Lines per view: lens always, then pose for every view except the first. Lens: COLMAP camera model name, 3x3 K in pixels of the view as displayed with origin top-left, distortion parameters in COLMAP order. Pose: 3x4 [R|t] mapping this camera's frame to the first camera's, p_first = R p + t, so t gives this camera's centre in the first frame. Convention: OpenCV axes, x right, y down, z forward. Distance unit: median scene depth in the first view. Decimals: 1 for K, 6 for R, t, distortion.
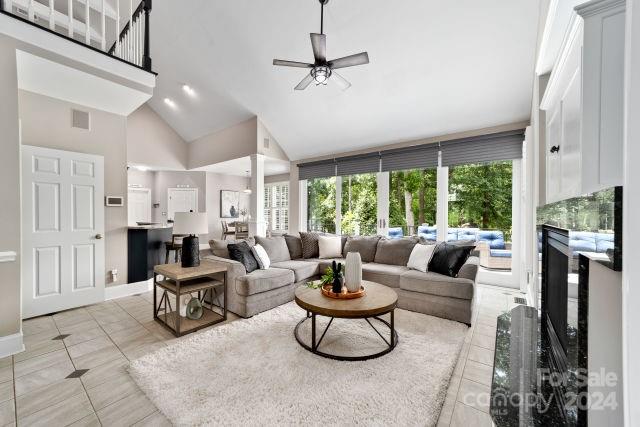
lens RADIAL K [[254.1, 0, 320.9], [0, 254.1, 214.8], [0, 0, 1]] dist [0.000199, 0.000451]
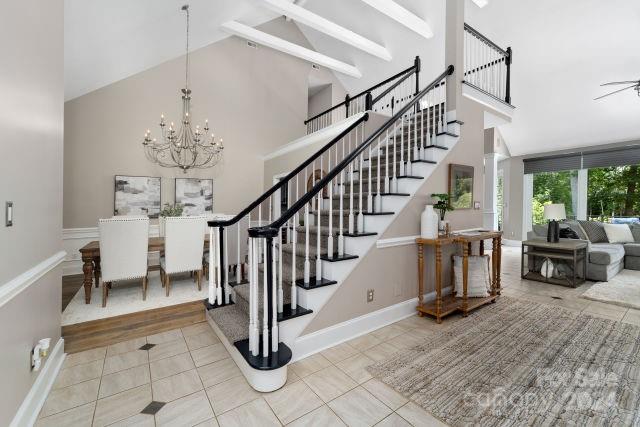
lens RADIAL K [[254.1, 0, 318.4], [0, 254.1, 209.8], [0, 0, 1]] dist [0.000199, 0.000451]
pose [[0.950133, -0.008579, -0.311727, -0.652707], [0.010488, 0.999935, 0.004447, 0.005007], [0.311668, -0.007495, 0.950161, -0.353667]]
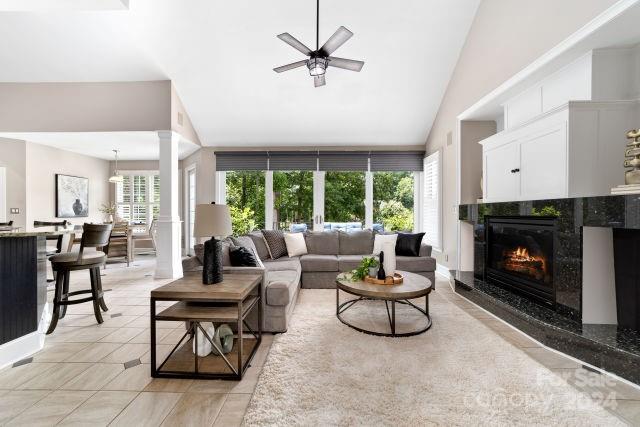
lens RADIAL K [[254.1, 0, 319.7], [0, 254.1, 212.2], [0, 0, 1]] dist [0.000199, 0.000451]
pose [[0.795610, -0.002232, 0.605804, -0.359462], [0.007497, 0.999953, -0.006162, 0.010544], [-0.605762, 0.009444, 0.795590, 0.133936]]
